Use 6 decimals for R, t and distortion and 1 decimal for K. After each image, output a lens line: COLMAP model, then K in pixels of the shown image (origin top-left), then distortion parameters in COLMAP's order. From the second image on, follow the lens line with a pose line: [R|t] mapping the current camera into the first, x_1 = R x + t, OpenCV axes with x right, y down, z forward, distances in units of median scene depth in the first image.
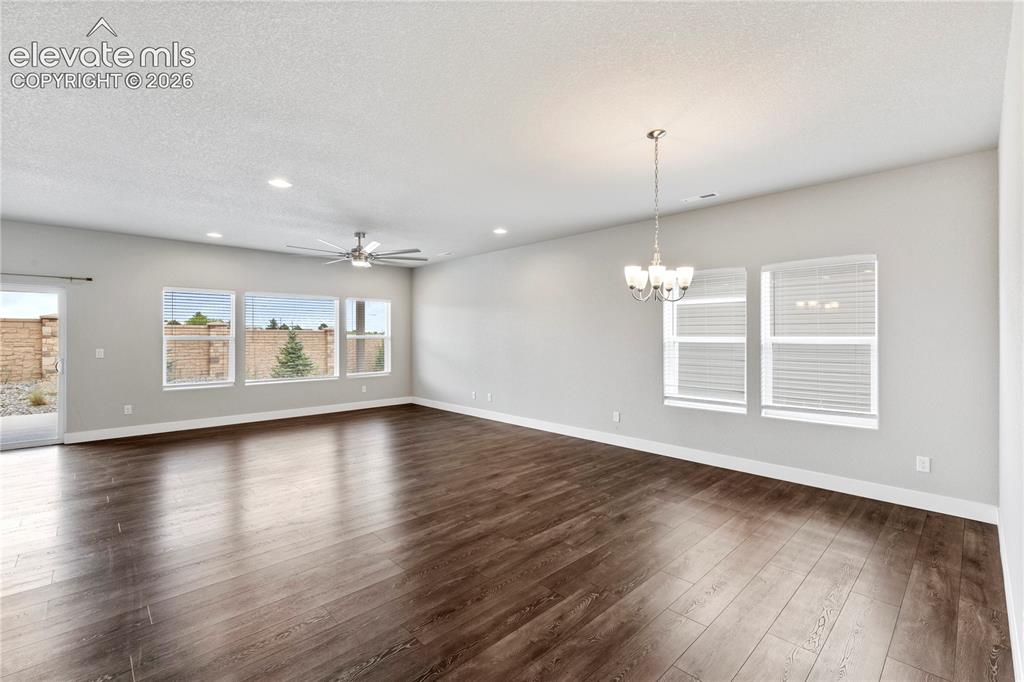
lens RADIAL K [[446.6, 0, 511.8], [0, 446.6, 334.4], [0, 0, 1]] dist [-0.000086, 0.000073]
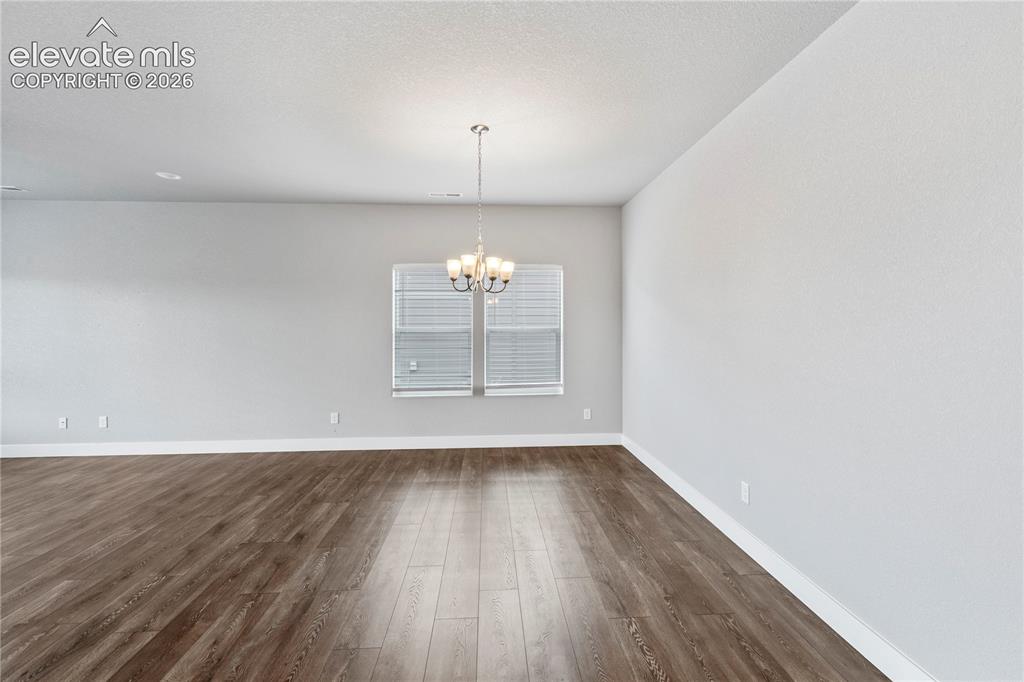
lens RADIAL K [[452.1, 0, 515.0], [0, 452.1, 321.3], [0, 0, 1]] dist [-0.000102, -0.000106]
pose [[0.644848, 0.004518, 0.764298, -0.283524], [0.002189, 0.999968, -0.007757, 0.000274], [-0.764308, 0.006675, 0.644817, 0.188074]]
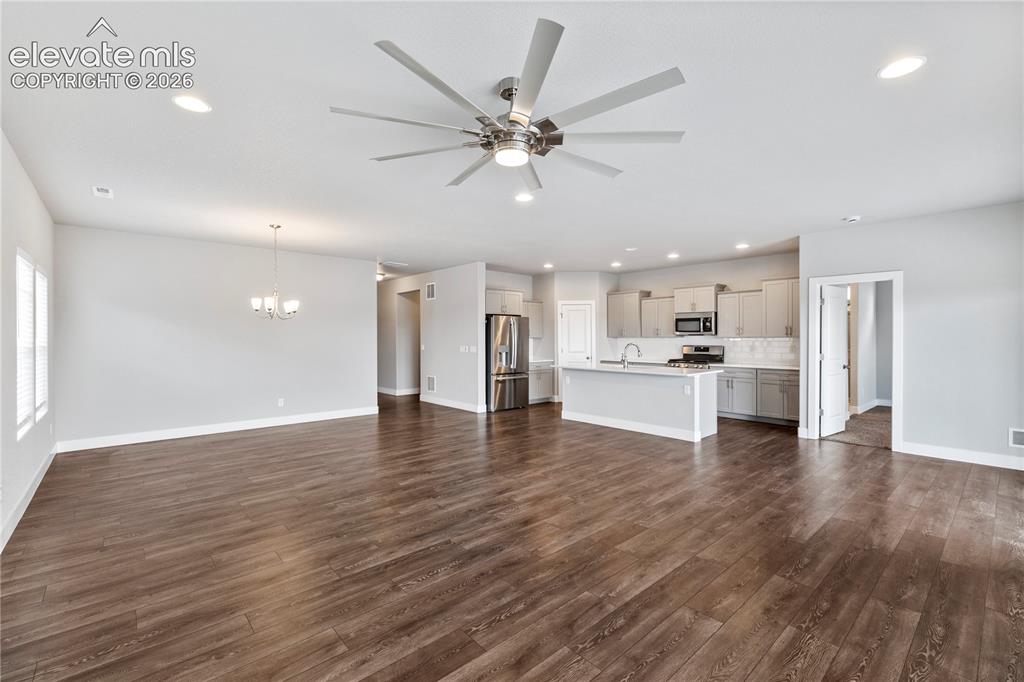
lens RADIAL K [[442.3, 0, 511.5], [0, 442.3, 343.7], [0, 0, 1]] dist [-0.000038, -0.000276]
pose [[-0.999257, 0.001808, 0.038490, -0.486599], [0.002286, 0.999921, 0.012396, 0.004434], [-0.038464, 0.012475, -0.999182, 1.911544]]
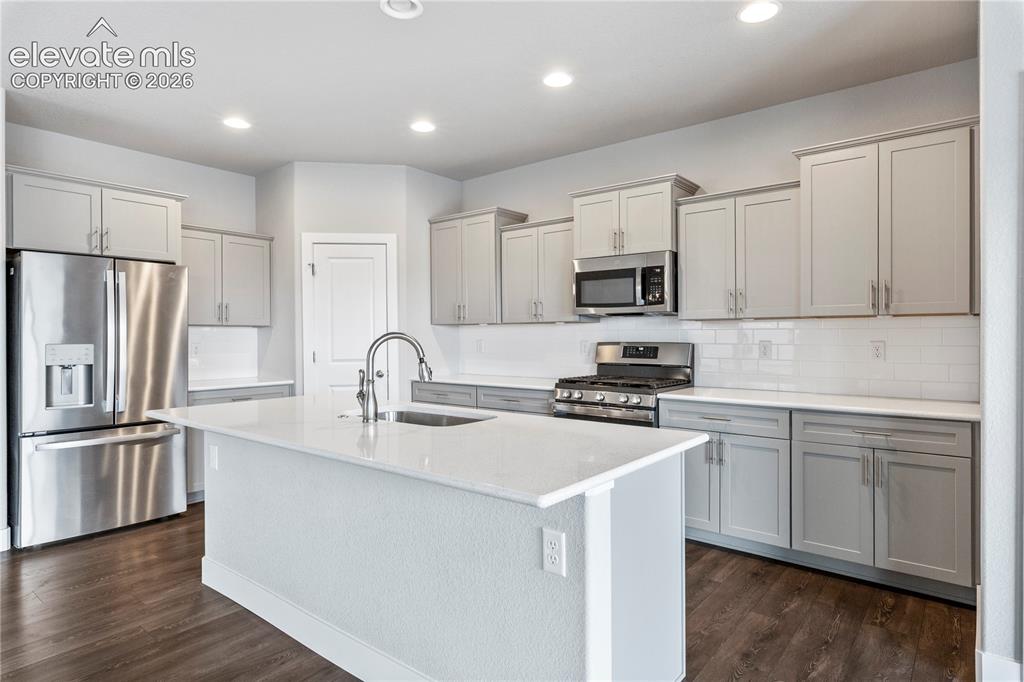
lens RADIAL K [[573.4, 0, 512.0], [0, 573.4, 341.0], [0, 0, 1]] dist [0.007414, 0.000915]
pose [[-0.991883, 0.005367, -0.127040, -0.890338], [0.004311, 0.999954, 0.008581, 0.025992], [0.127080, 0.007964, -0.991860, 0.918274]]
